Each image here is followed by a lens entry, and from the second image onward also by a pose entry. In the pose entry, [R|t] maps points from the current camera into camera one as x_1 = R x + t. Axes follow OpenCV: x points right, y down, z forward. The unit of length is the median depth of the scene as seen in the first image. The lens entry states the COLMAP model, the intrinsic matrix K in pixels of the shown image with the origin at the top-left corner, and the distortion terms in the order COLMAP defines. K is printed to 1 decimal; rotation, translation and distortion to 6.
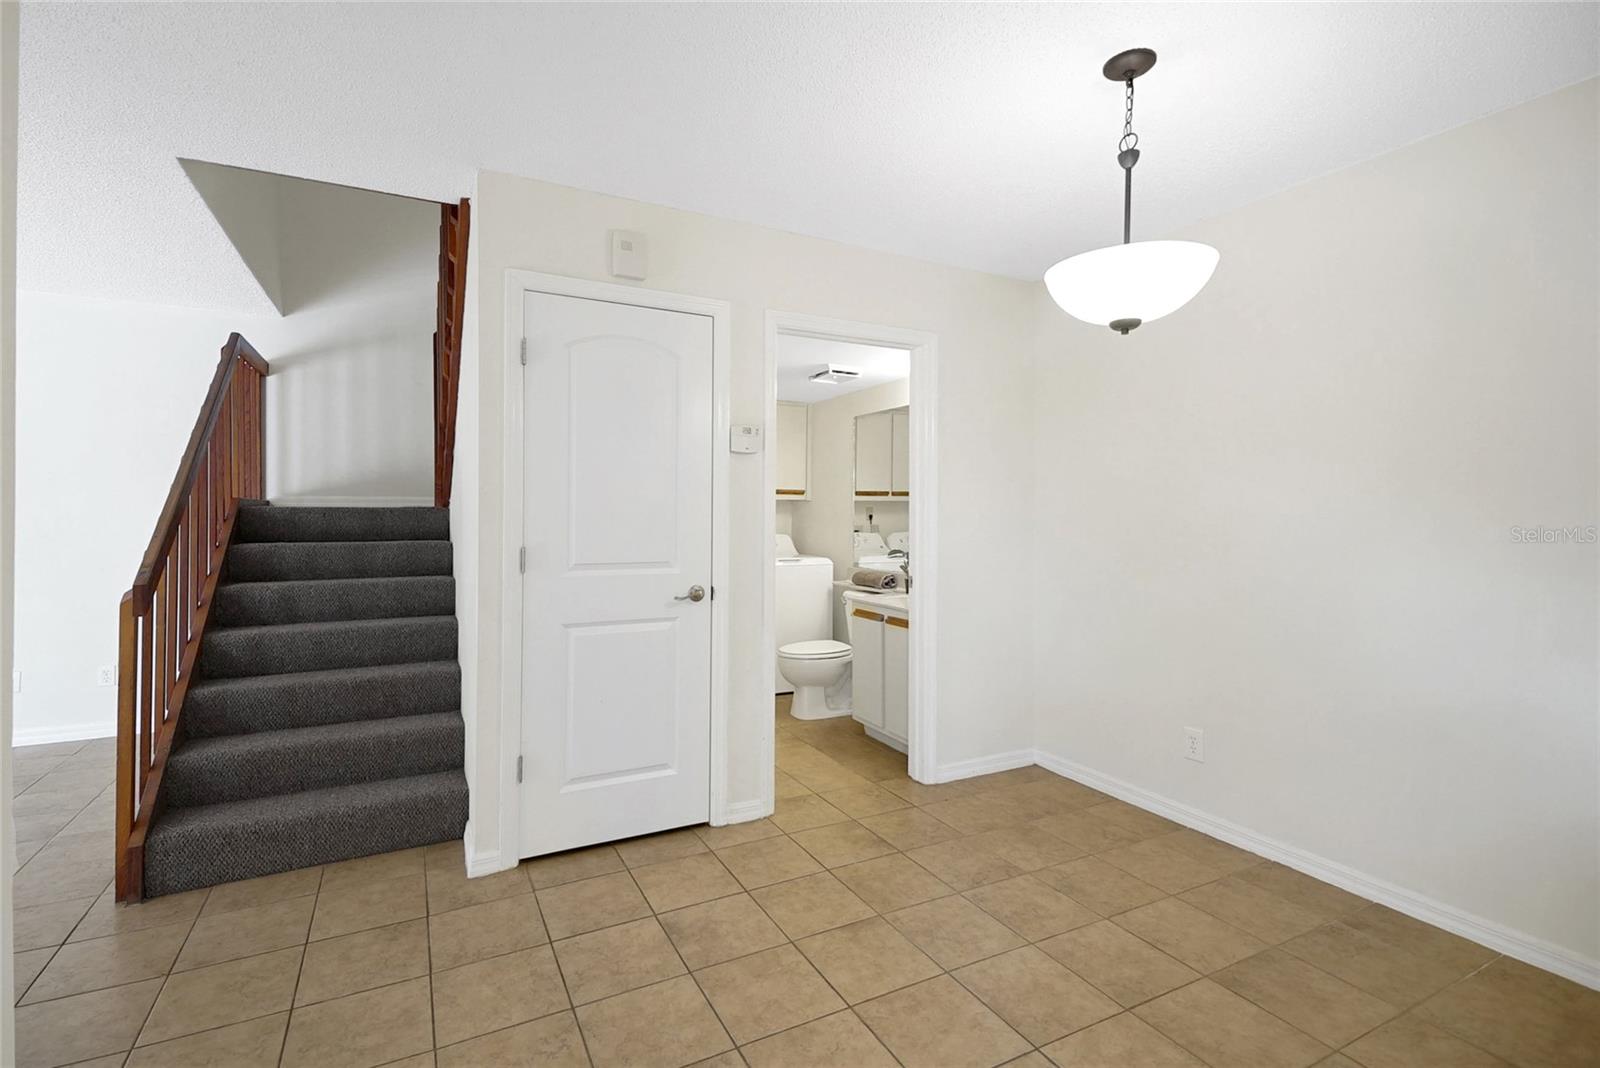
lens RADIAL K [[721.8, 0, 801.9], [0, 721.8, 511.4], [0, 0, 1]] dist [0.023073, -0.015347]
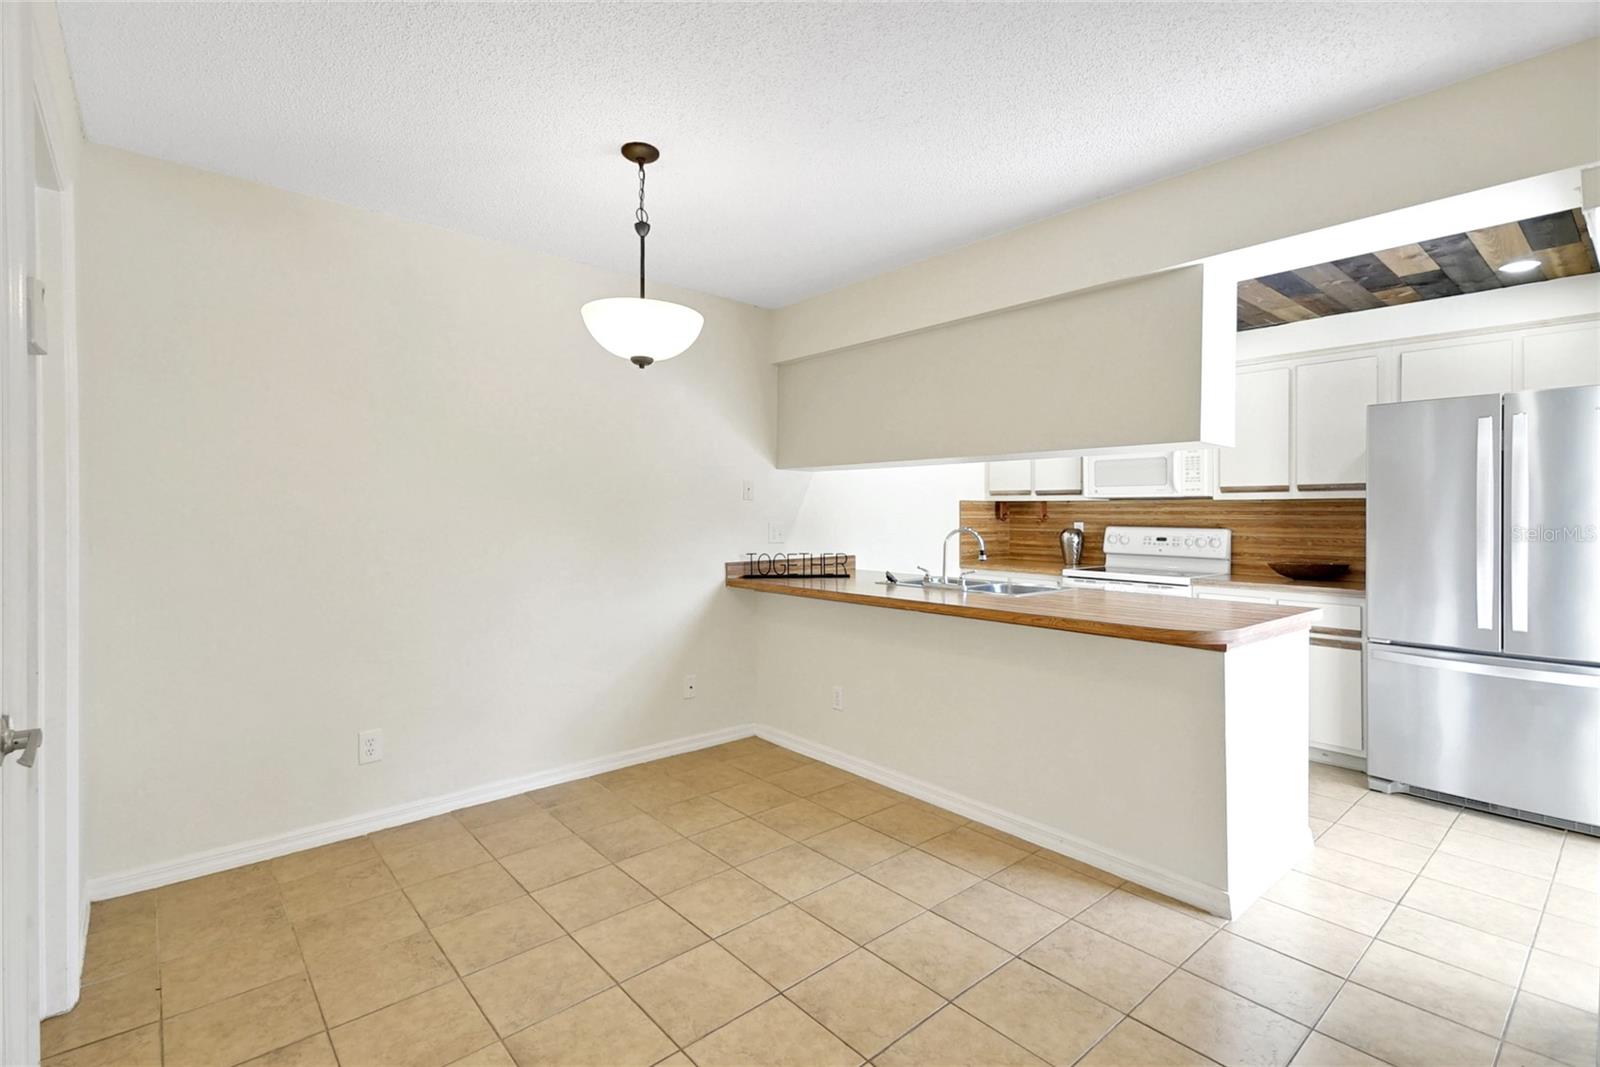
lens RADIAL K [[719.0, 0, 777.3], [0, 719.0, 517.5], [0, 0, 1]] dist [0.053450, -0.027685]
pose [[-0.200356, -0.014835, 0.979611, -0.654185], [-0.004189, 0.999889, 0.014285, -0.006089], [-0.979714, -0.001241, -0.200396, 0.811222]]
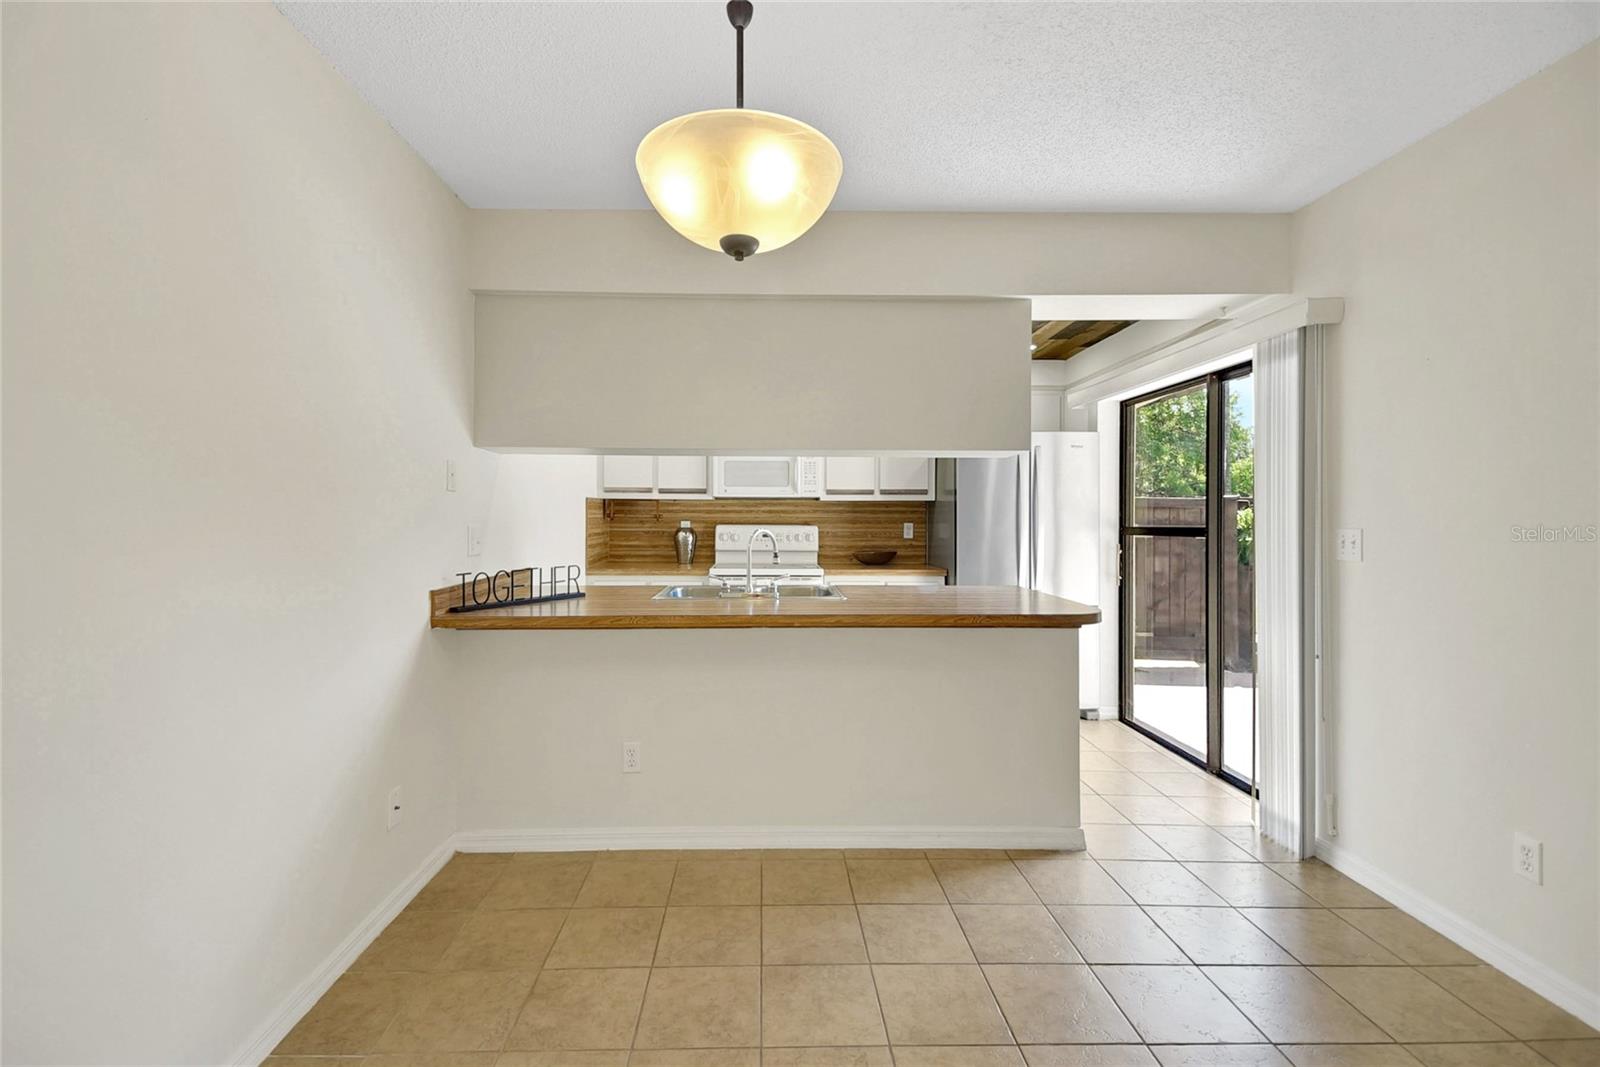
lens RADIAL K [[719.0, 0, 777.3], [0, 719.0, 517.5], [0, 0, 1]] dist [0.053450, -0.027685]
pose [[-0.883254, -0.013215, 0.468709, 0.044007], [-0.009786, 0.999905, 0.009749, 0.001223], [-0.468793, 0.004024, -0.883299, 1.271587]]
